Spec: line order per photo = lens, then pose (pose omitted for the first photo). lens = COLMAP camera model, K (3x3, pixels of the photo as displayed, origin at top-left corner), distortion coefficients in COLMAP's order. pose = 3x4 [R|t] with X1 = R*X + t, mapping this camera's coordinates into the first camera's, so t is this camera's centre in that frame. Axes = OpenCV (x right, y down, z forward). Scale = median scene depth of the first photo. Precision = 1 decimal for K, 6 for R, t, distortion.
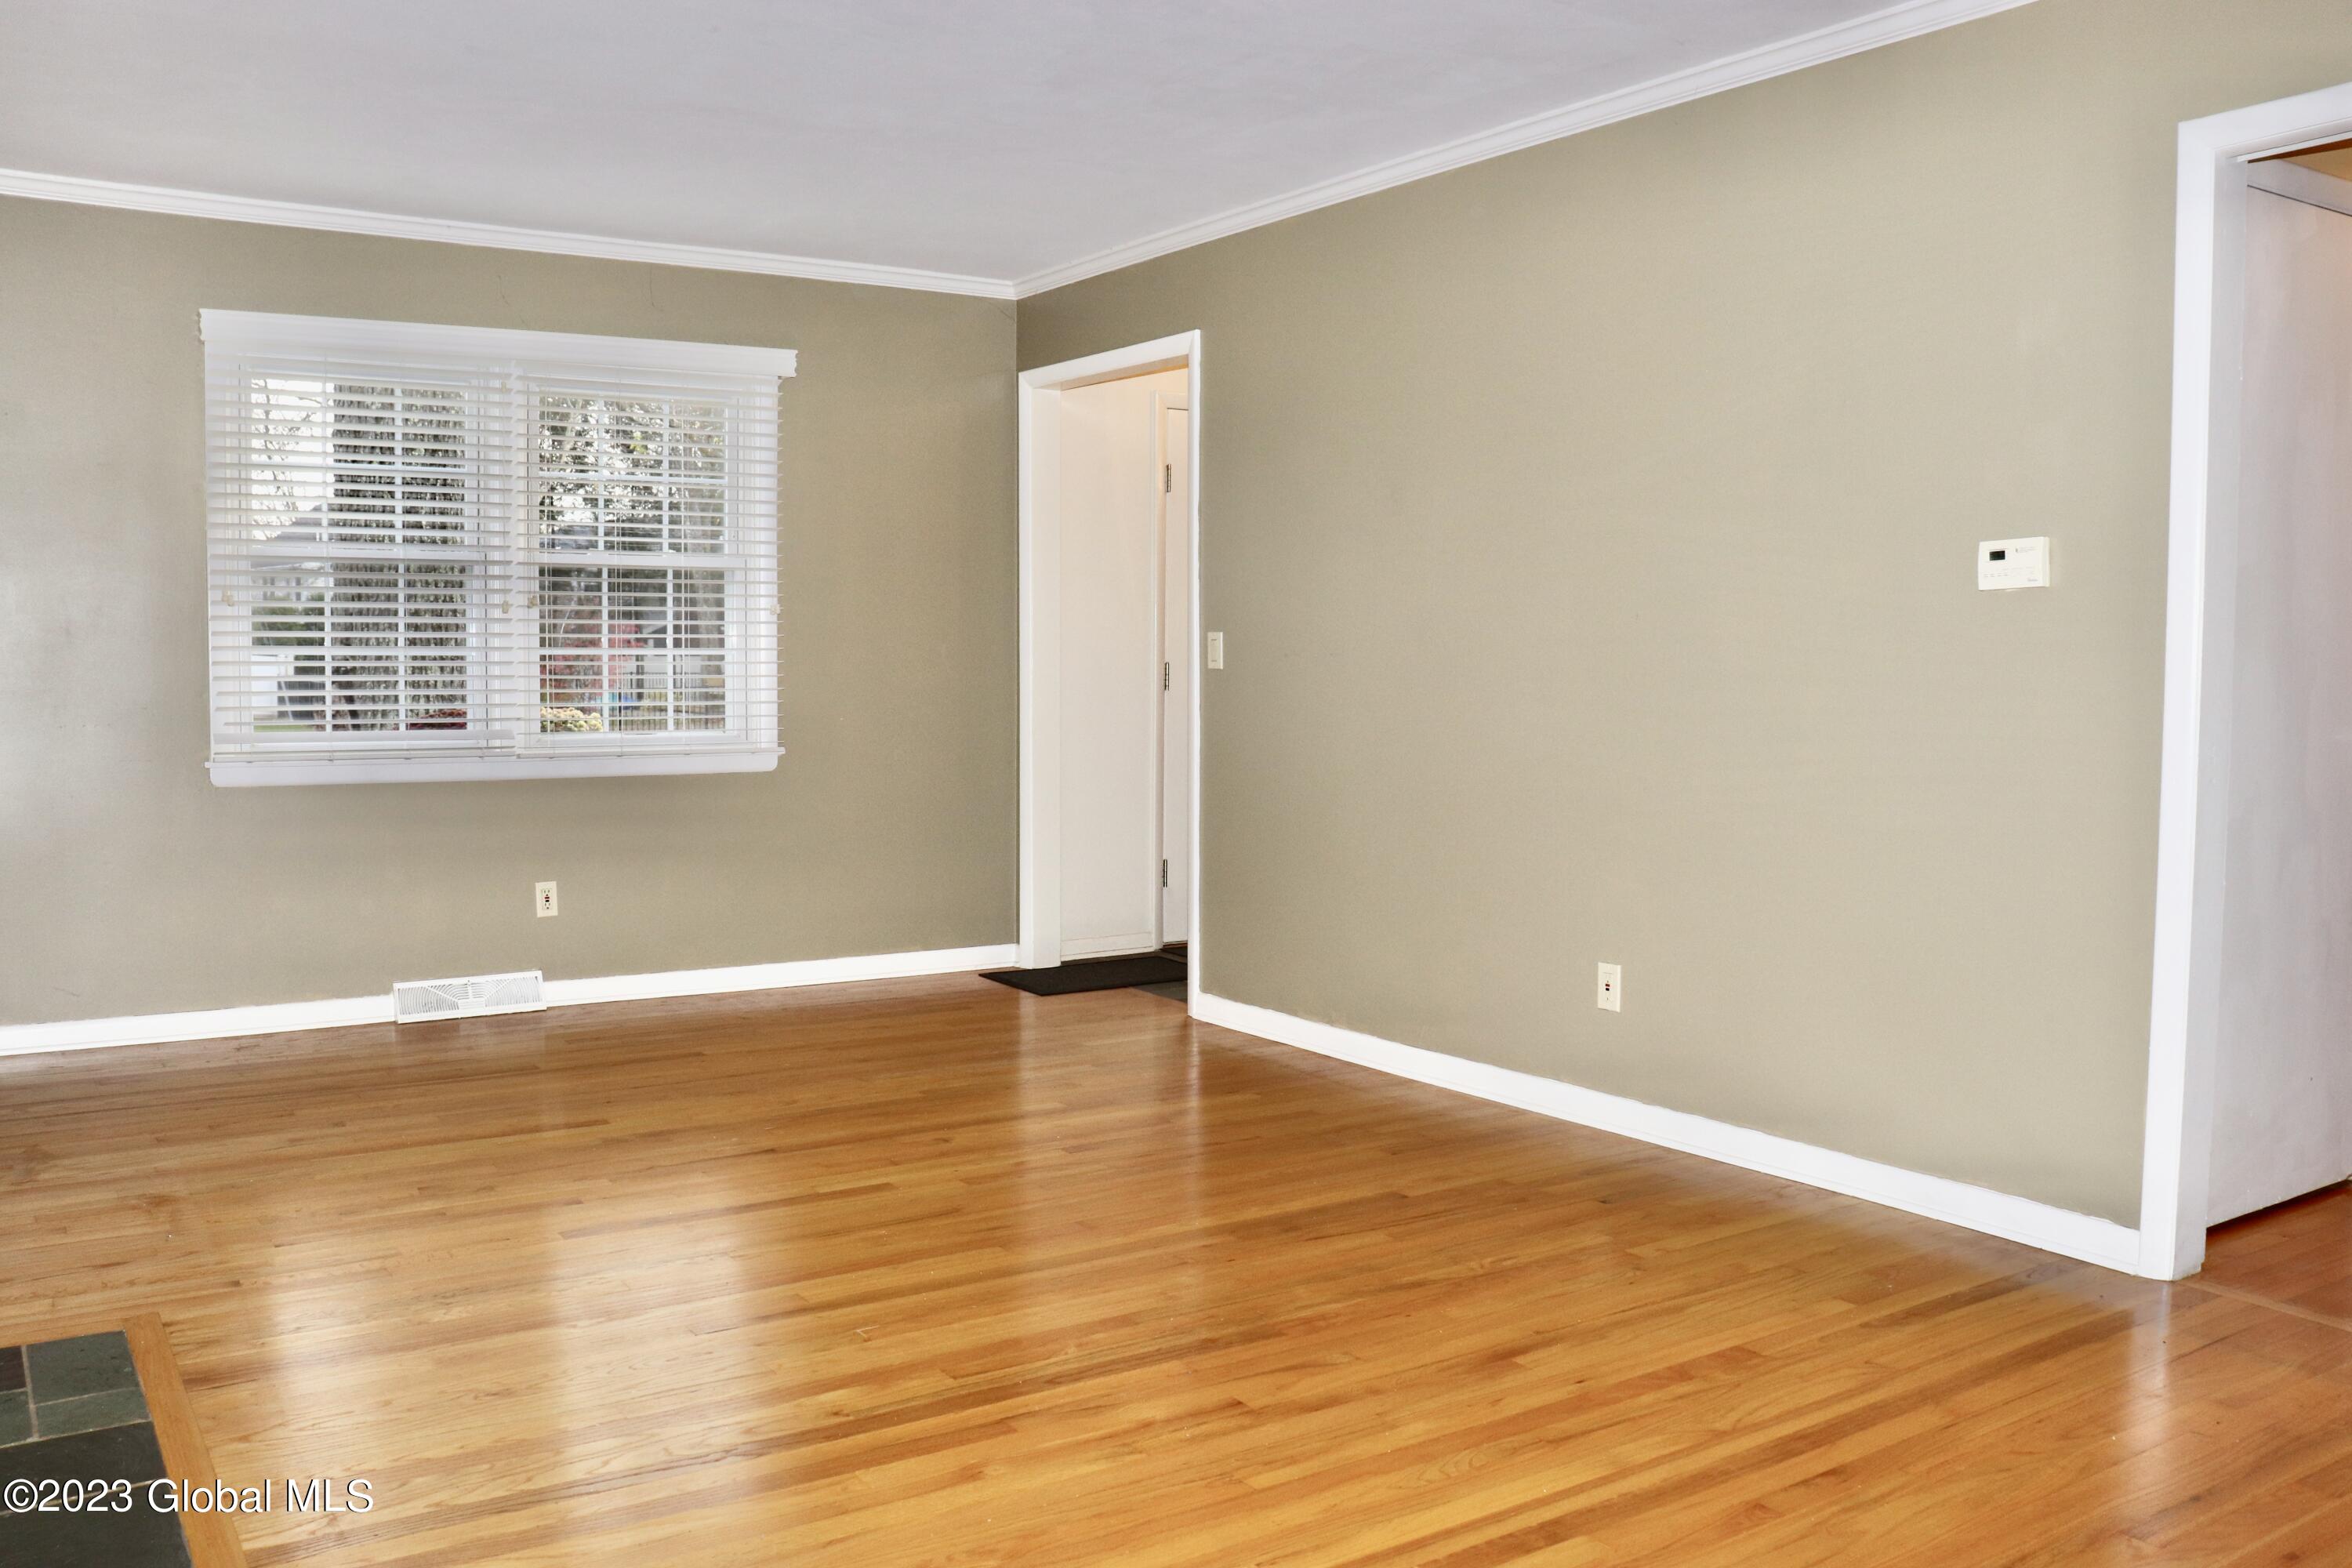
lens RADIAL K [[1921.8, 0, 1137.8], [0, 1921.8, 783.8], [0, 0, 1]] dist [-0.110251, 0.001409]
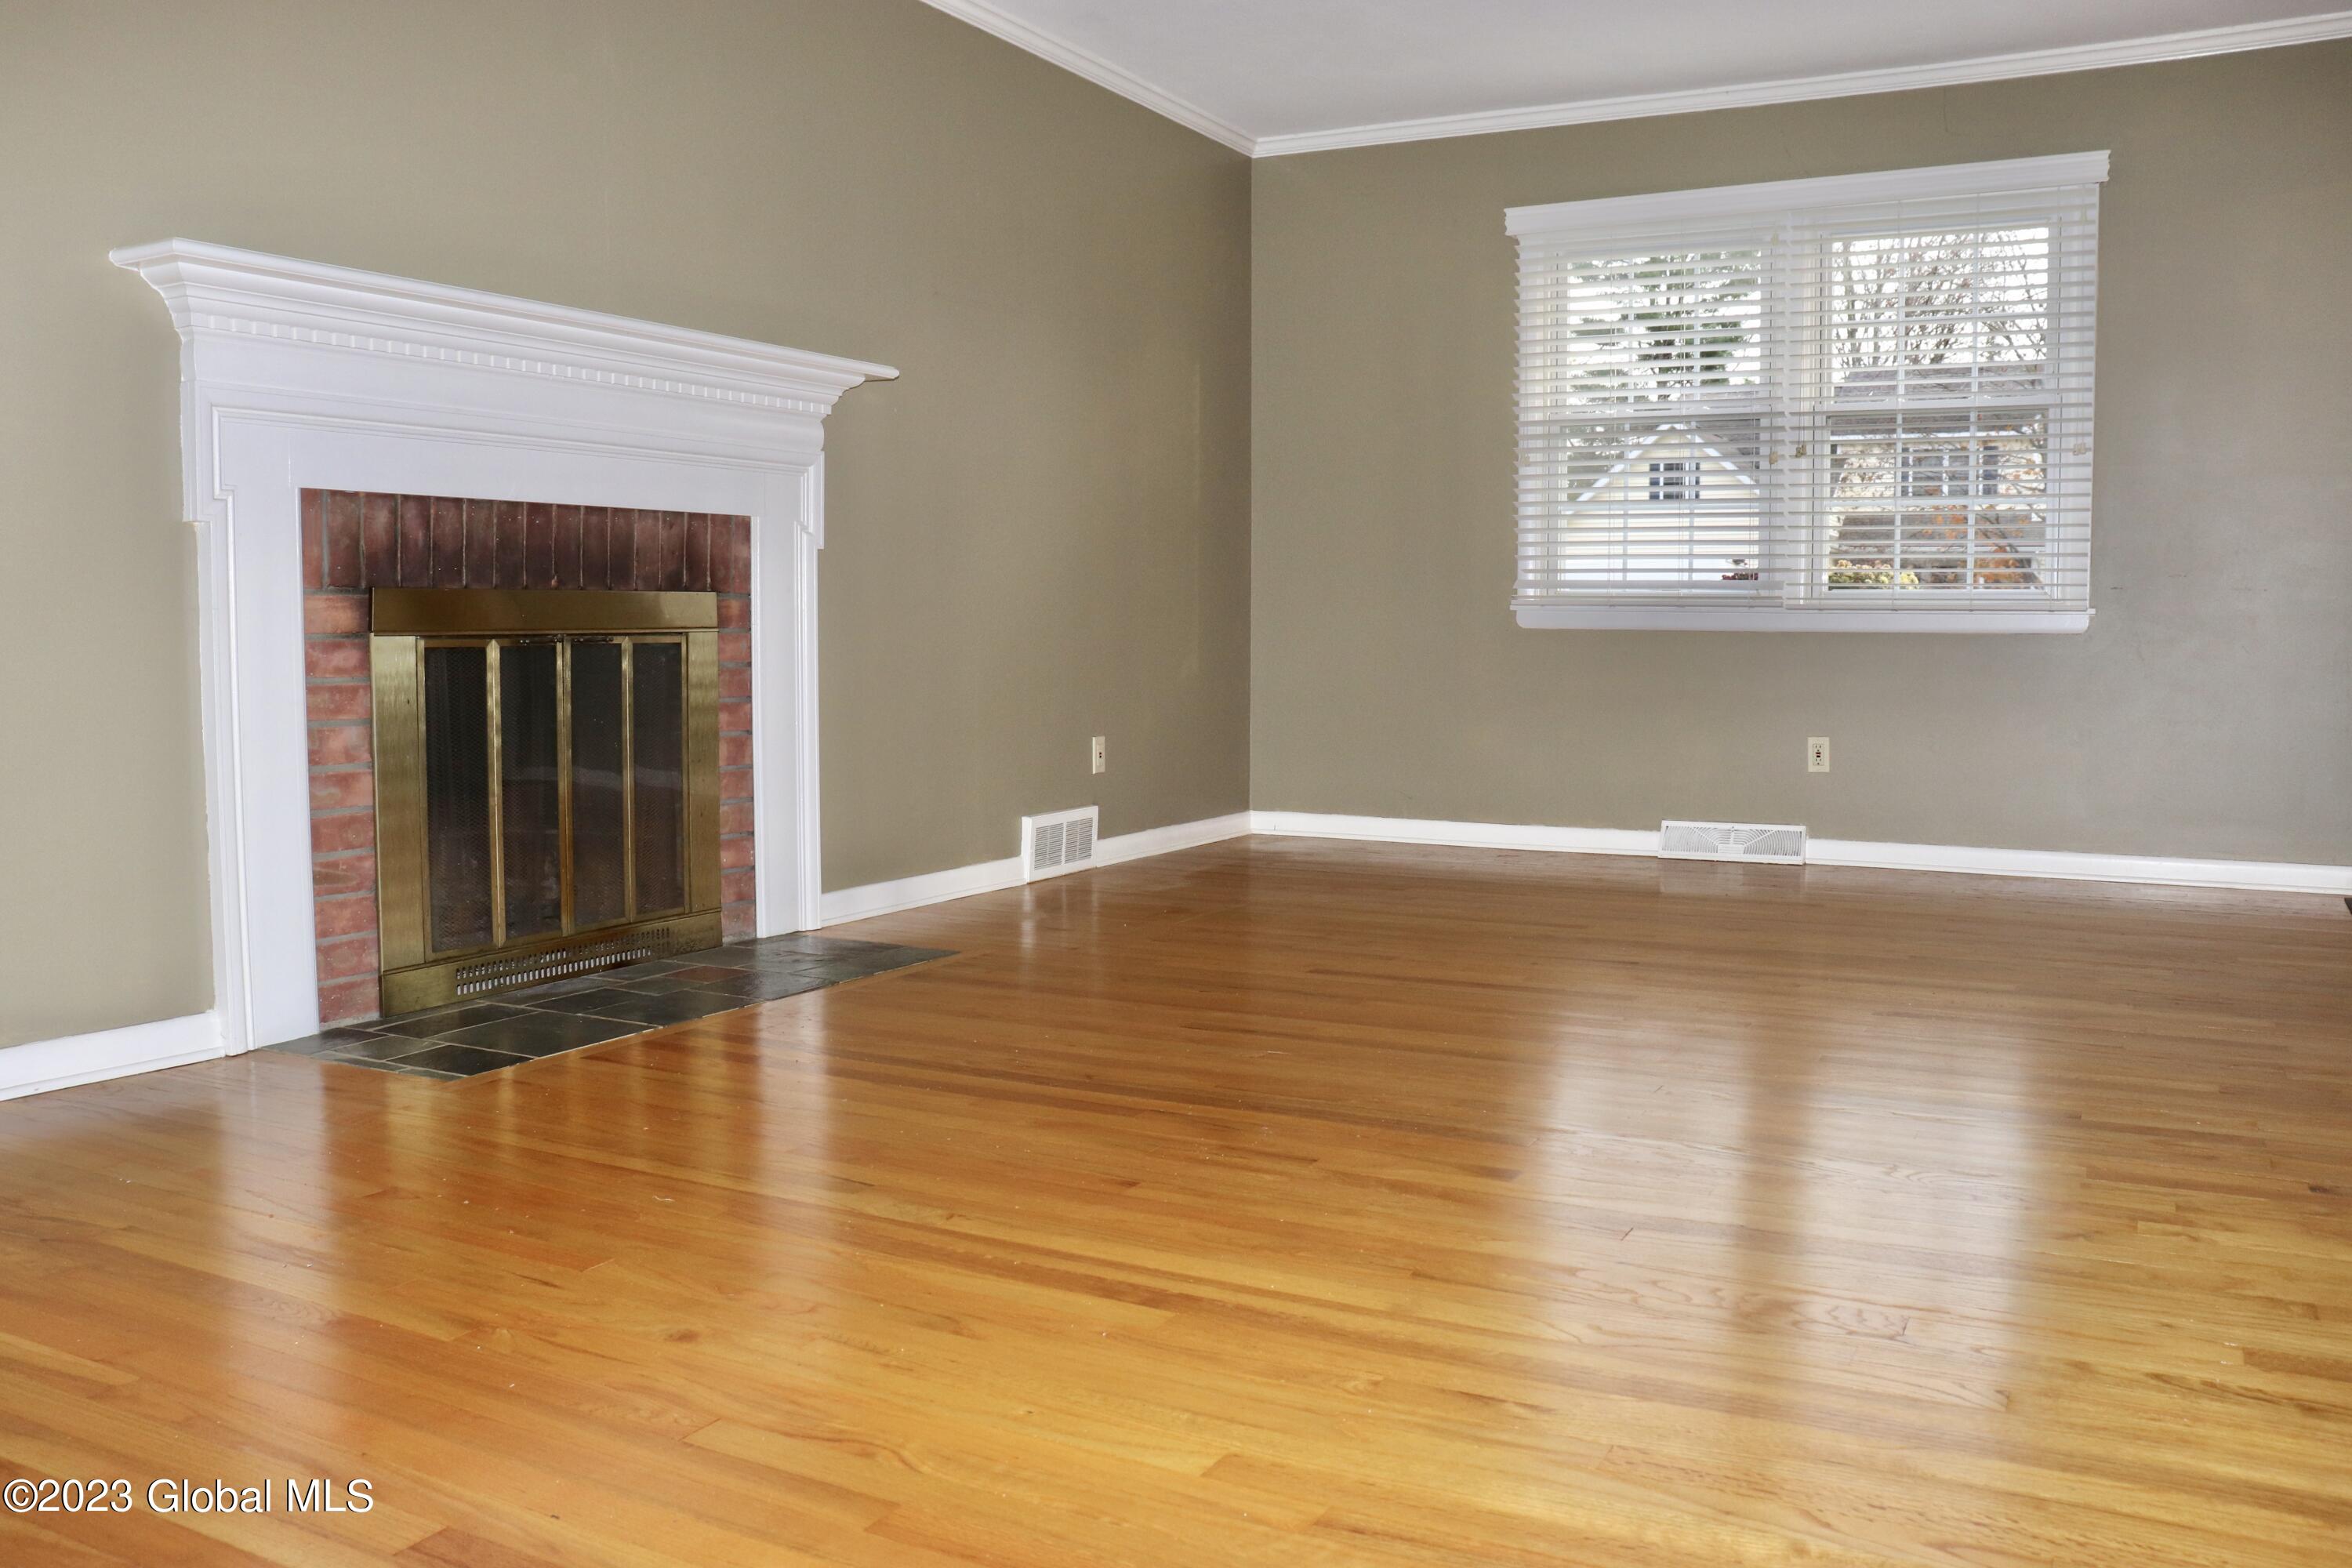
lens RADIAL K [[1921.8, 0, 1137.8], [0, 1921.8, 783.8], [0, 0, 1]] dist [-0.110251, 0.001409]
pose [[0.465235, 0.066564, -0.882681, 0.397851], [-0.052737, 0.997482, 0.047426, 0.048284], [0.883615, 0.024486, 0.467574, 0.231538]]
